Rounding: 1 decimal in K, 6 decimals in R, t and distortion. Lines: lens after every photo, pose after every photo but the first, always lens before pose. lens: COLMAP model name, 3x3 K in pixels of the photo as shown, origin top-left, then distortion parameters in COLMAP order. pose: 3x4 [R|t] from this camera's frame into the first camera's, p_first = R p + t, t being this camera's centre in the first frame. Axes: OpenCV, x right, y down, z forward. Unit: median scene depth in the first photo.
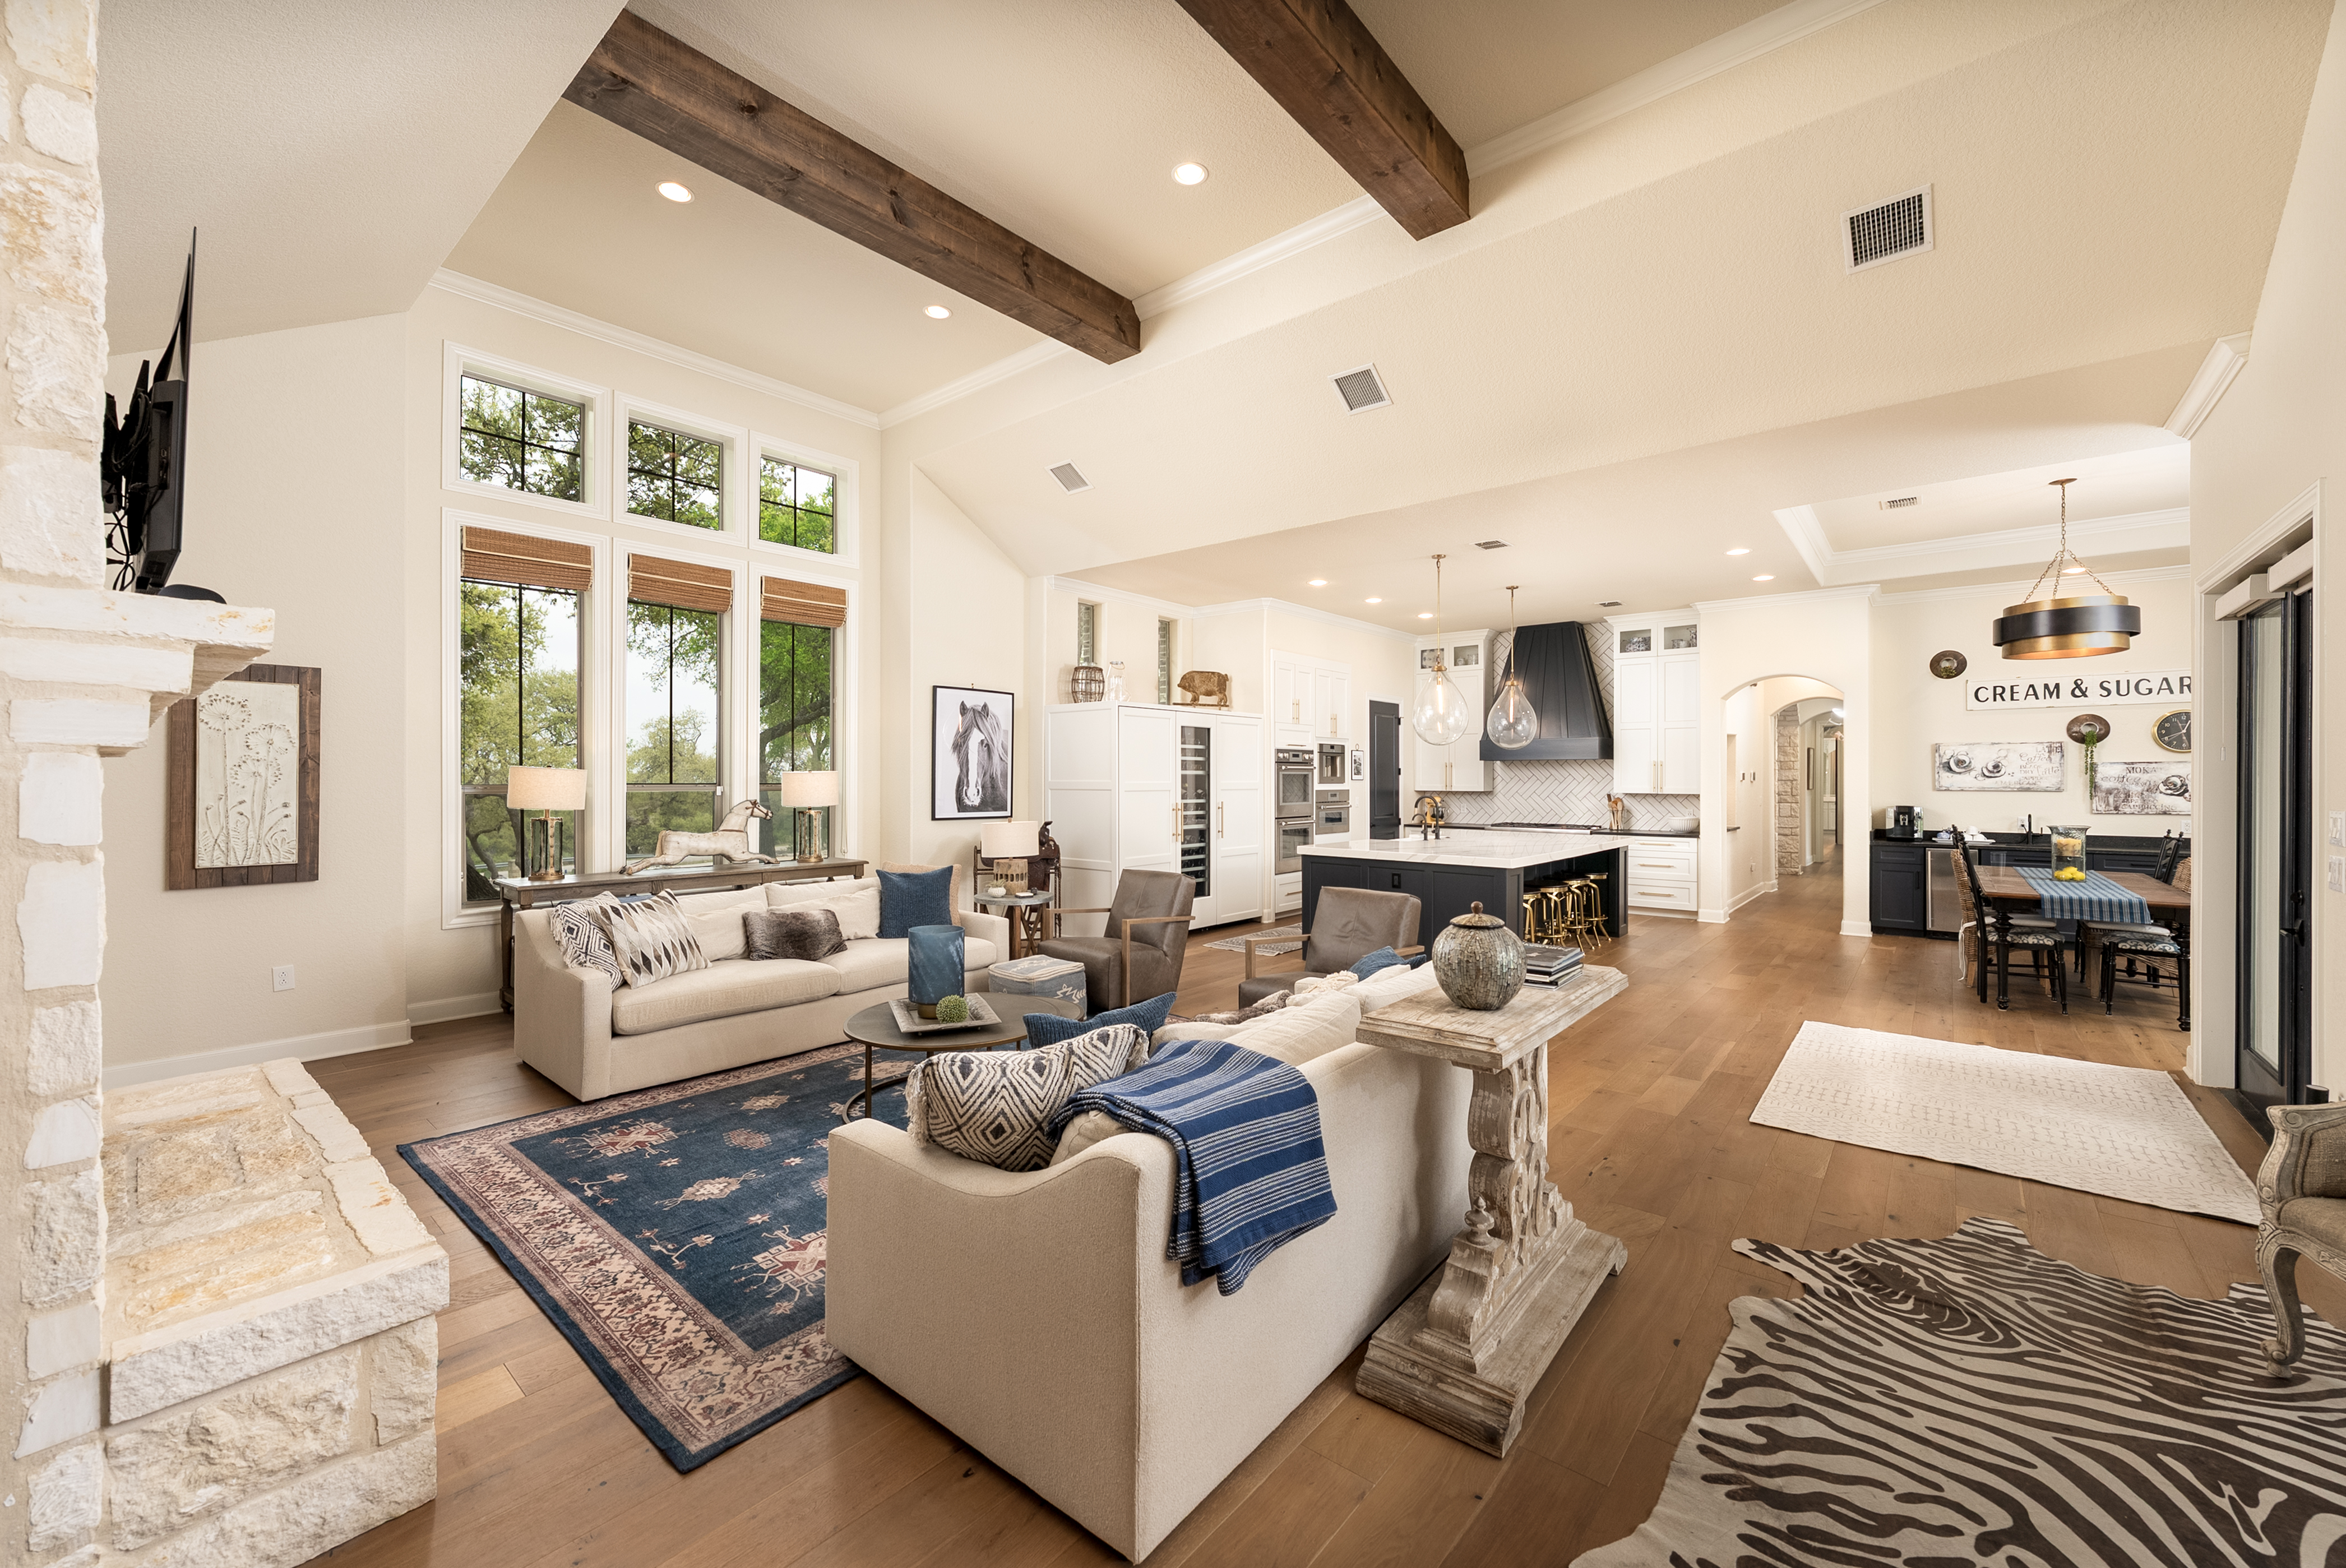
lens RADIAL K [[916.6, 0, 1180.2], [0, 916.6, 763.8], [0, 0, 1]] dist [-0.001580, -0.000031]
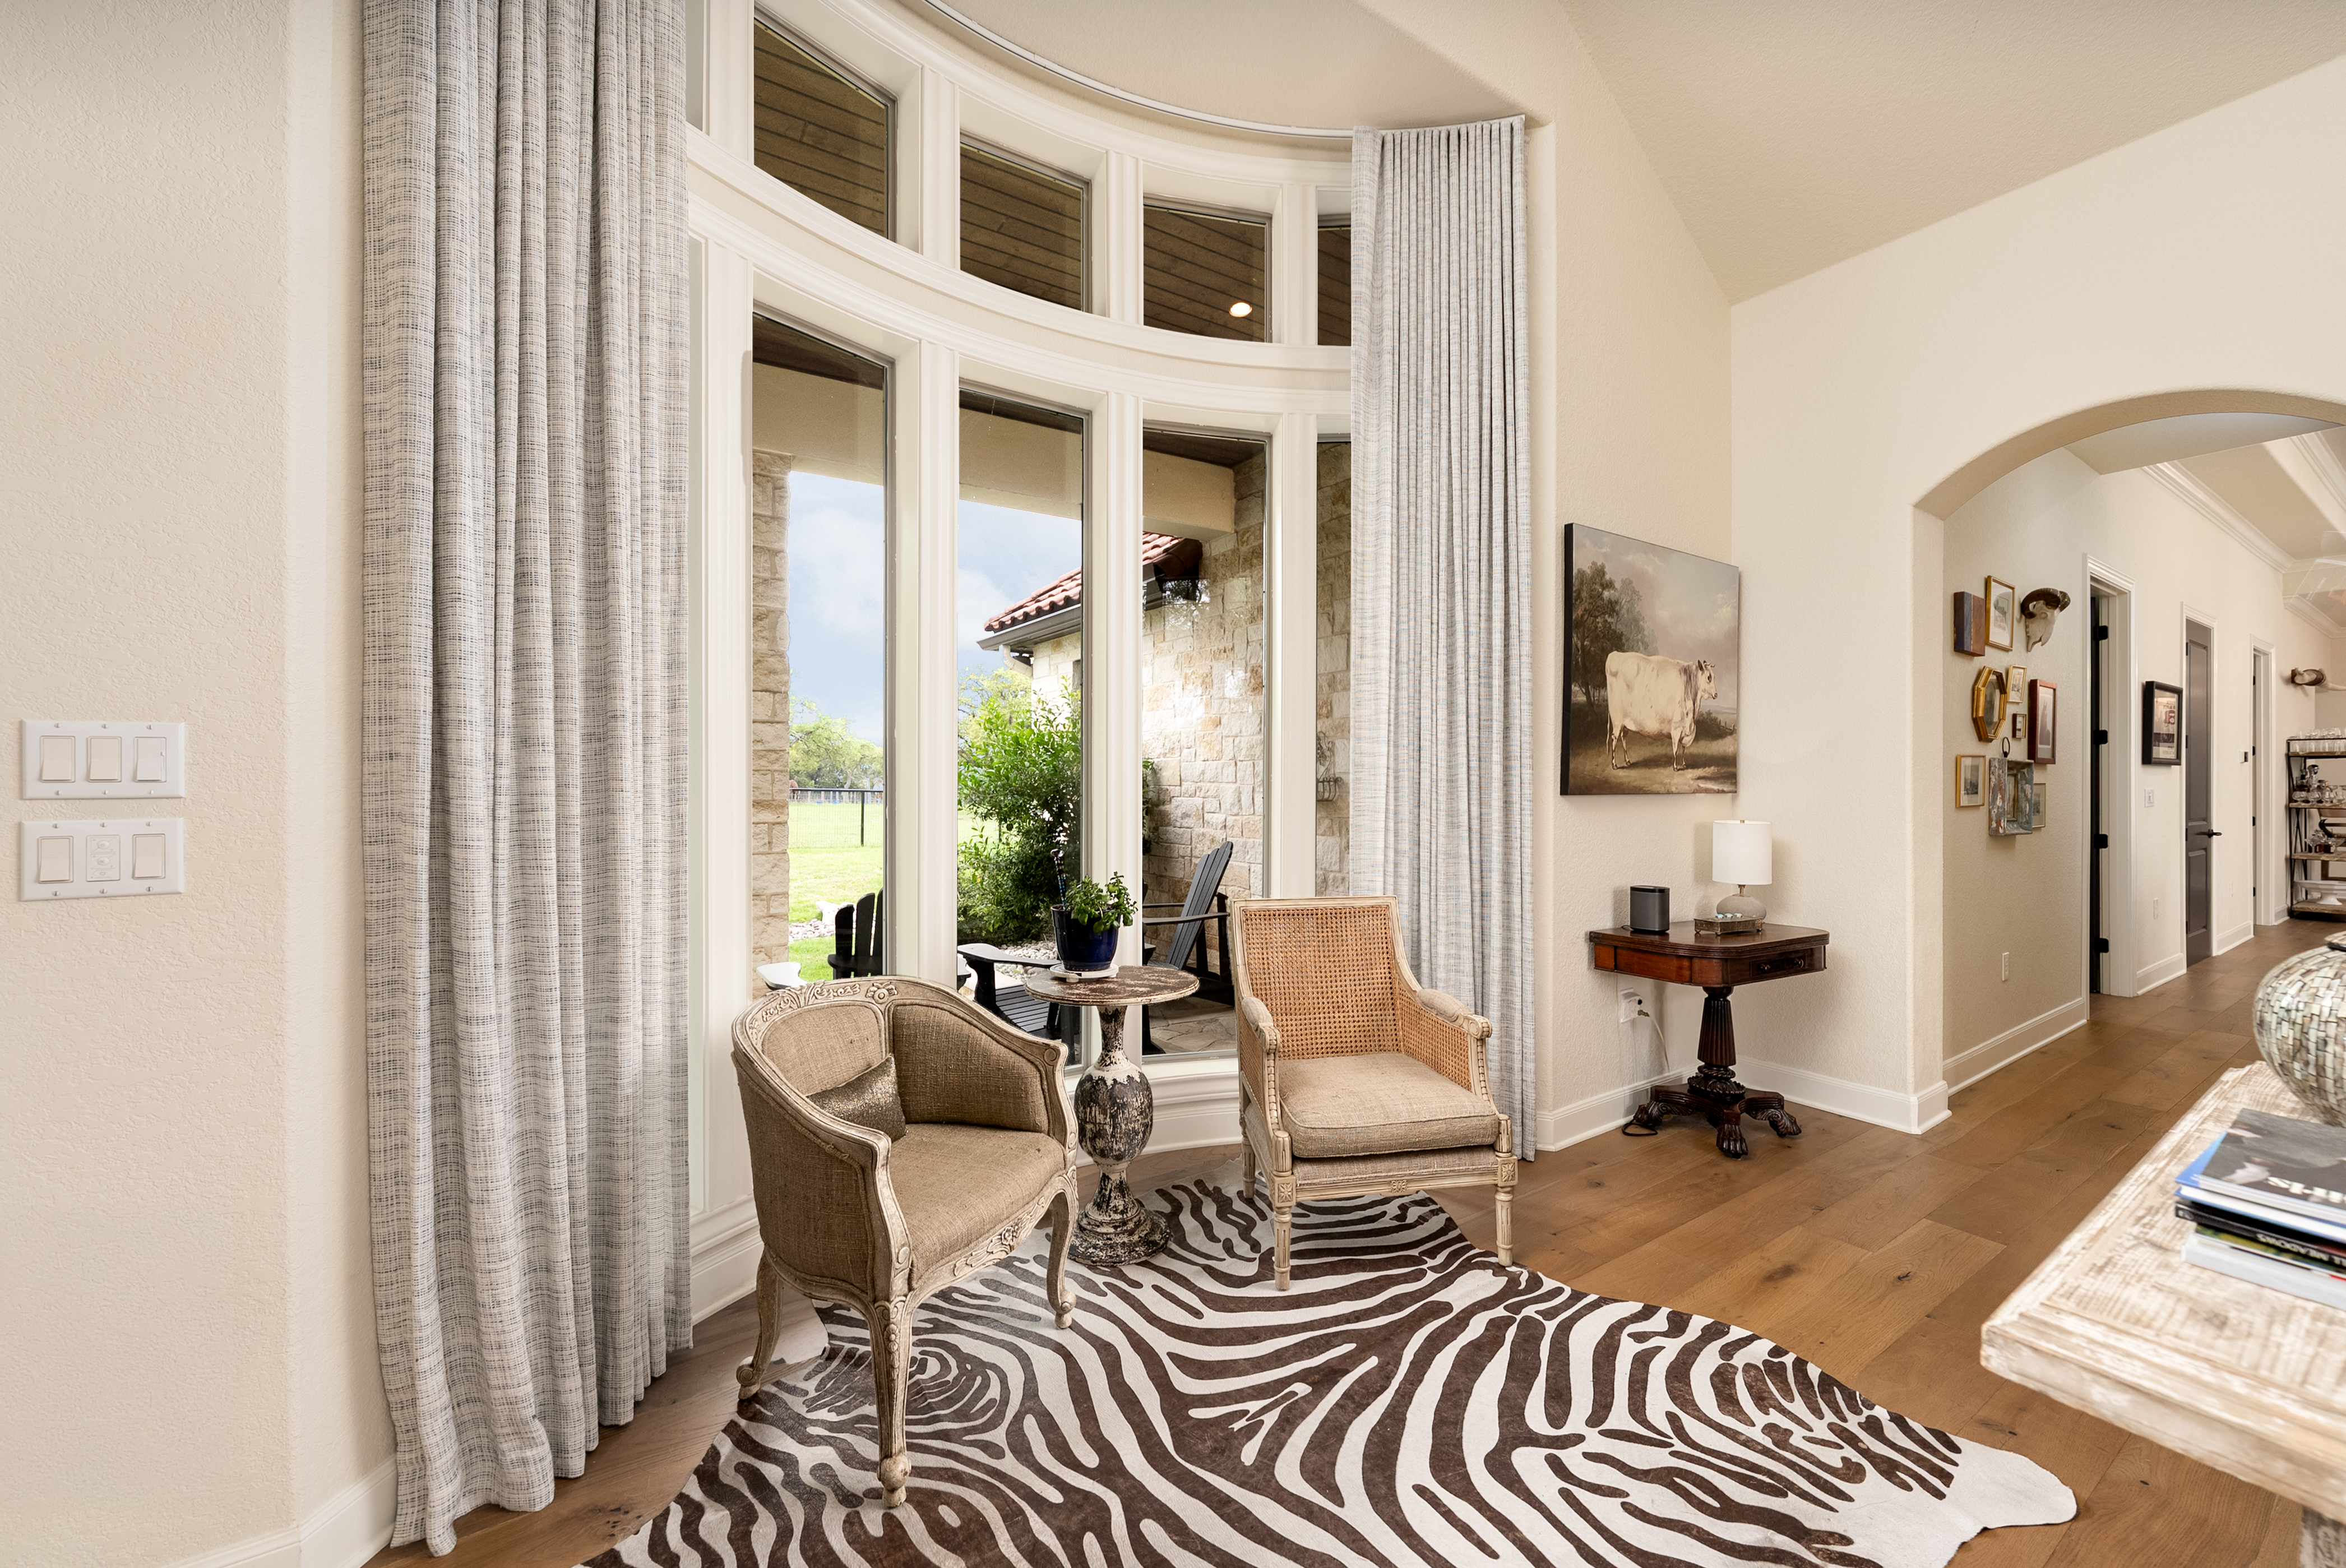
lens RADIAL K [[916.6, 0, 1177.8], [0, 916.6, 781.6], [0, 0, 1]] dist [-0.001580, -0.000031]
pose [[-0.959069, -0.006555, 0.283096, 0.702840], [-0.008671, 0.999943, -0.006224, 0.091891], [-0.283039, -0.008424, -0.959071, 1.456465]]
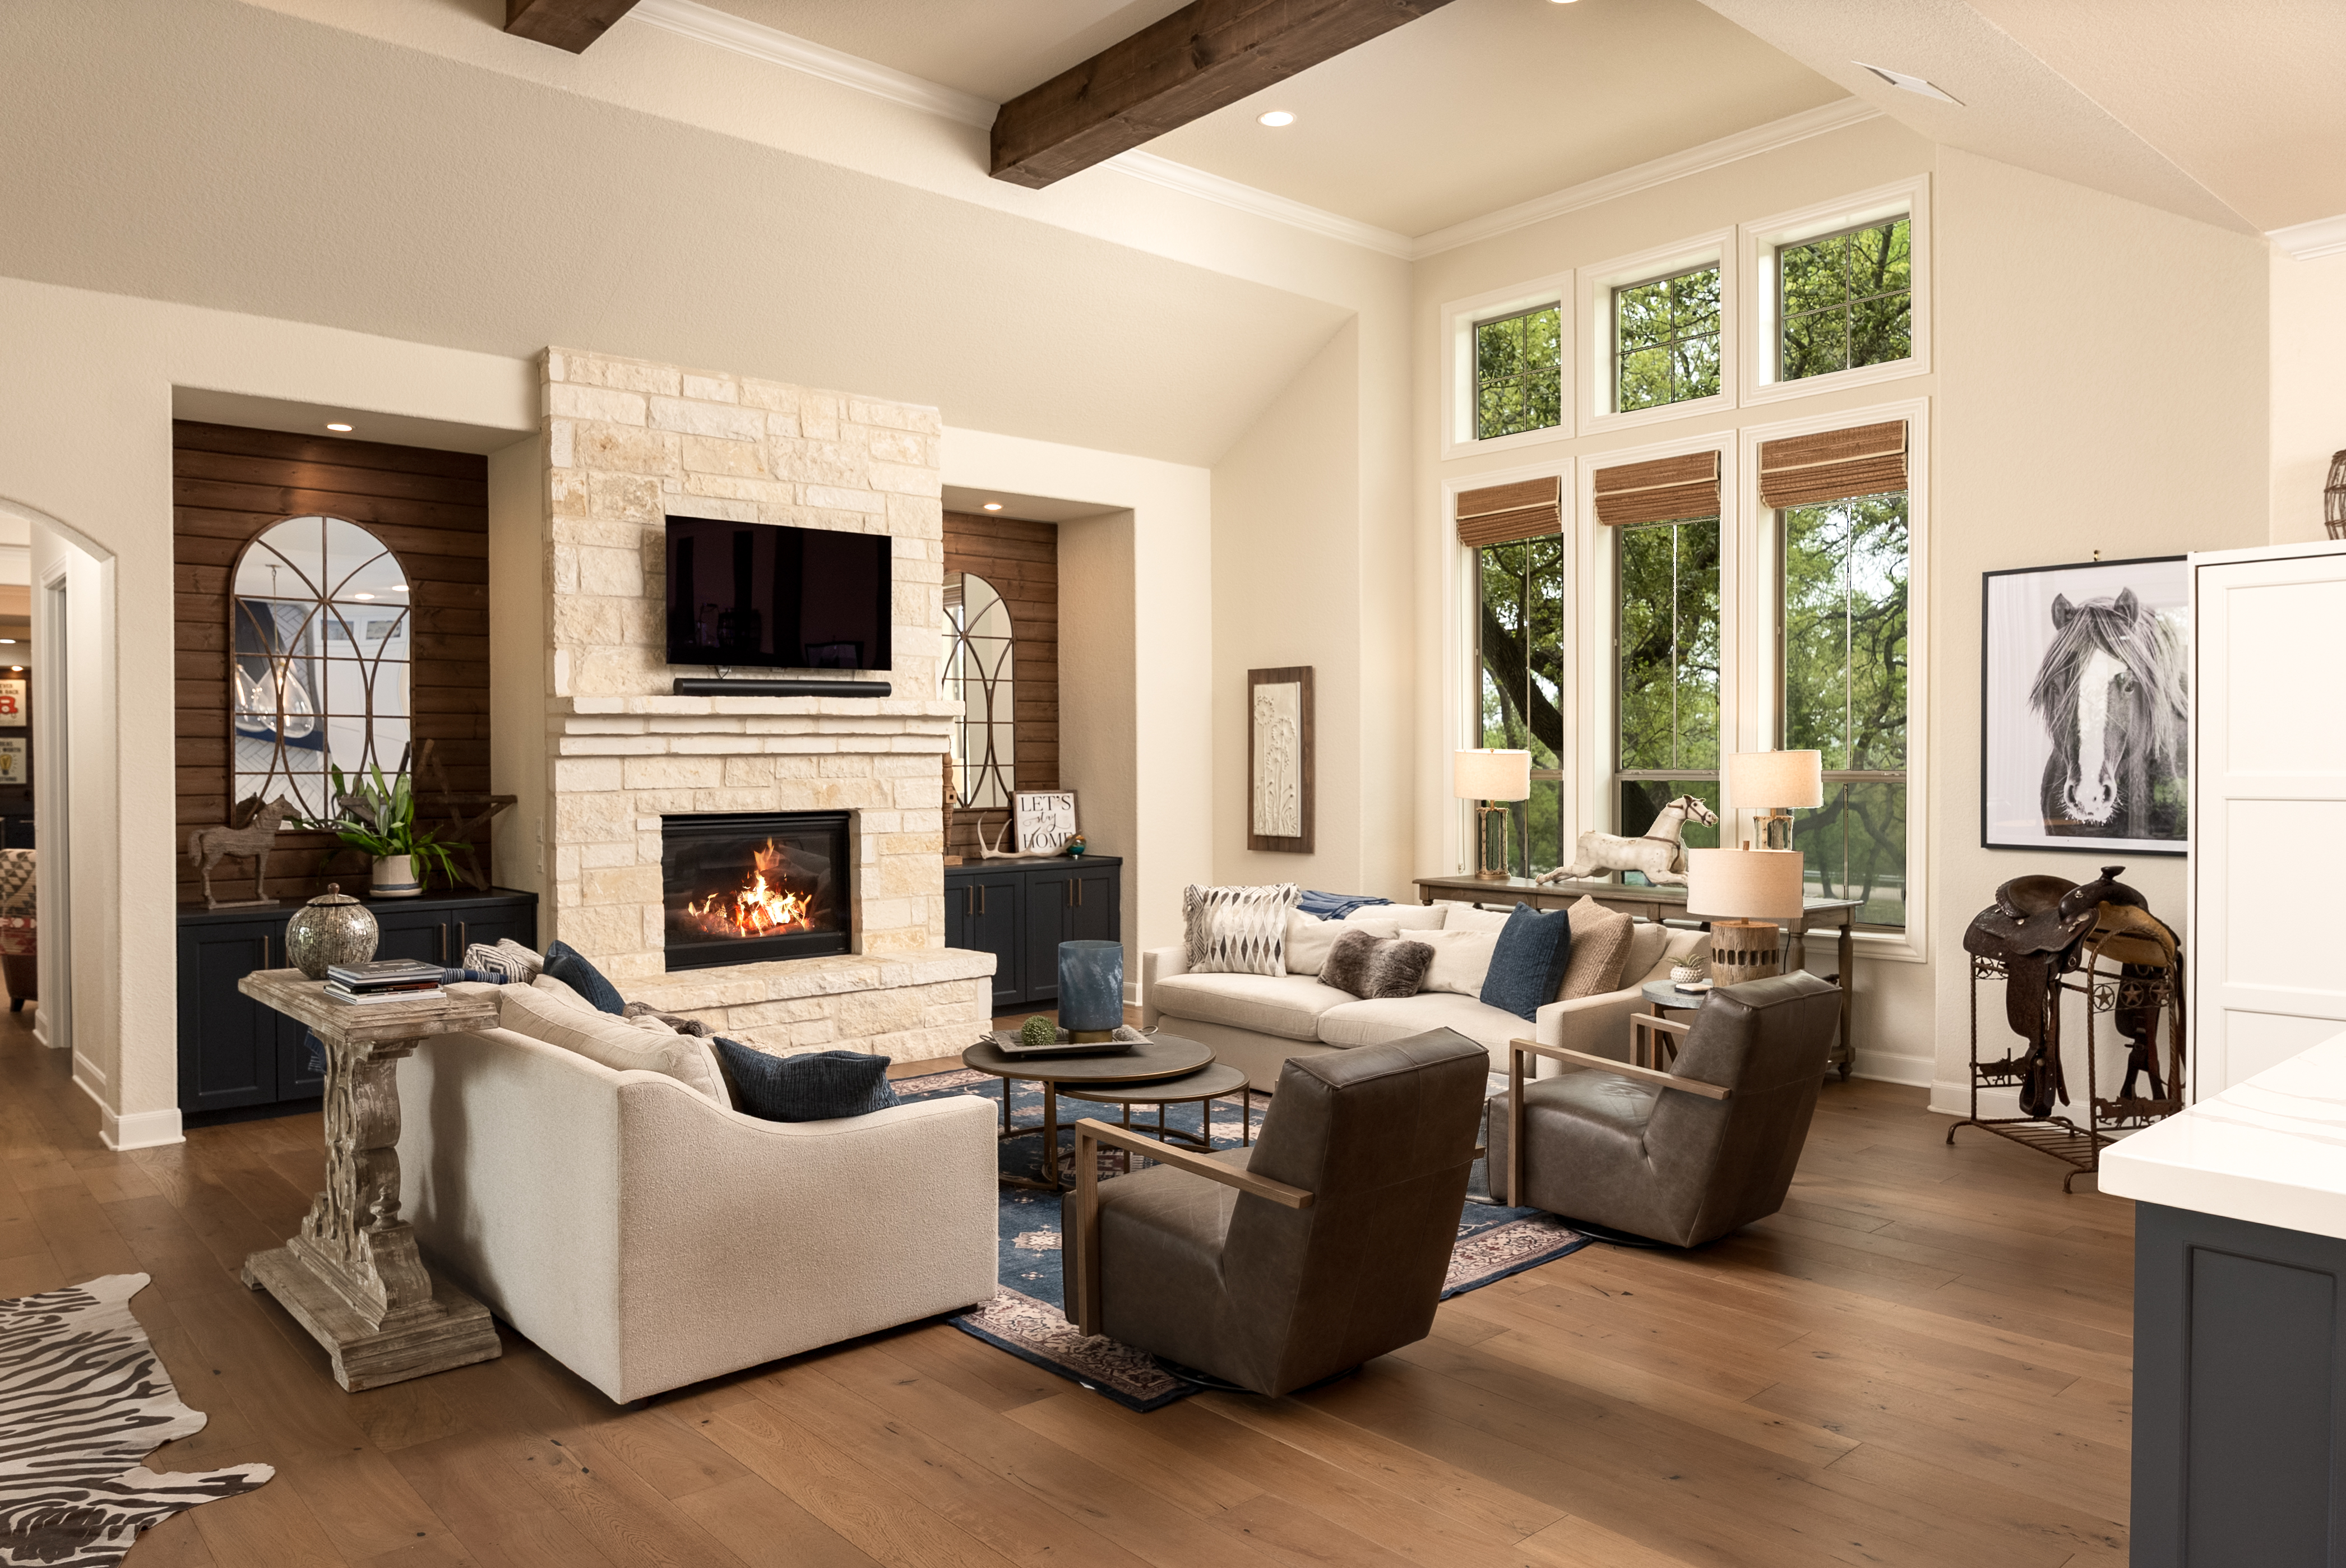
lens RADIAL K [[1570.6, 0, 1188.9], [0, 1570.6, 779.5], [0, 0, 1]] dist [-0.020143, -0.003101]
pose [[-0.136896, 0.011488, -0.990519, 1.860522], [0.018383, 0.999790, 0.009055, 0.028773], [0.990415, -0.016969, -0.137078, 2.088601]]
